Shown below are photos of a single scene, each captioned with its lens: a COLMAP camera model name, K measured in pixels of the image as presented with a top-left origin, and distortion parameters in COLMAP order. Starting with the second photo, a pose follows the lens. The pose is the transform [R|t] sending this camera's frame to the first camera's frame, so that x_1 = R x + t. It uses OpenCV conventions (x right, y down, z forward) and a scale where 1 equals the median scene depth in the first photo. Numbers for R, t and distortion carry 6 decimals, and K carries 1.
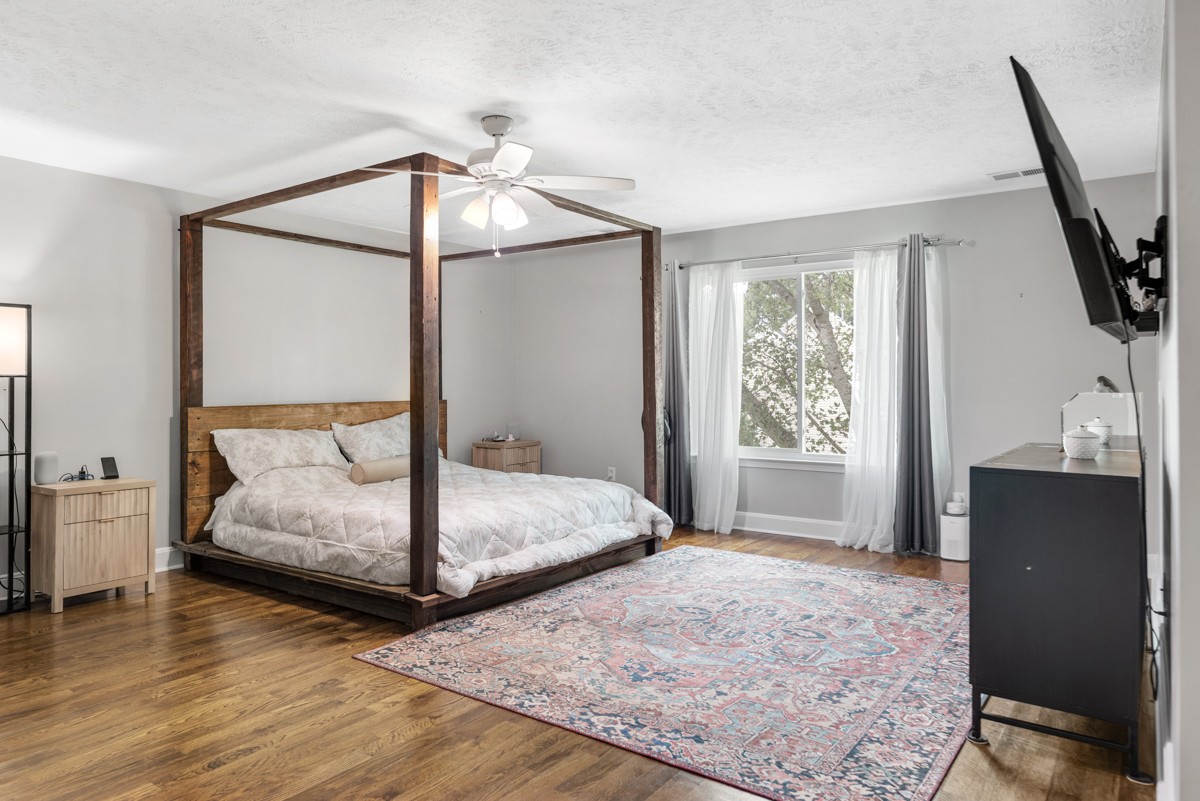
lens RADIAL K [[775.2, 0, 600.0], [0, 775.2, 400.5], [0, 0, 1]] dist [0.003323, -0.000907]
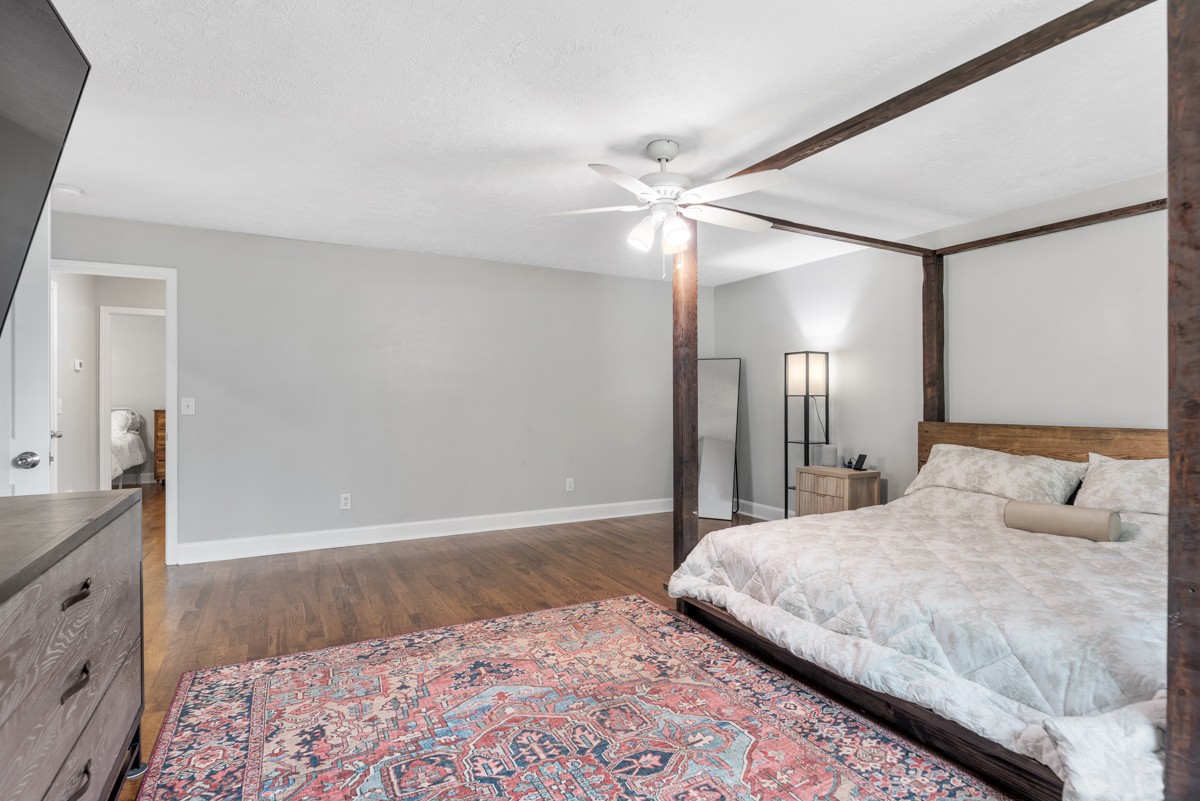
lens RADIAL K [[588.8, 0, 600.0], [0, 588.8, 400.5], [0, 0, 1]] dist [0.000899, 0.000475]
pose [[-0.434421, 0.005072, -0.900696, 0.793746], [-0.019591, 0.999694, 0.015079, -0.045408], [0.900497, 0.024196, -0.434189, 1.624313]]
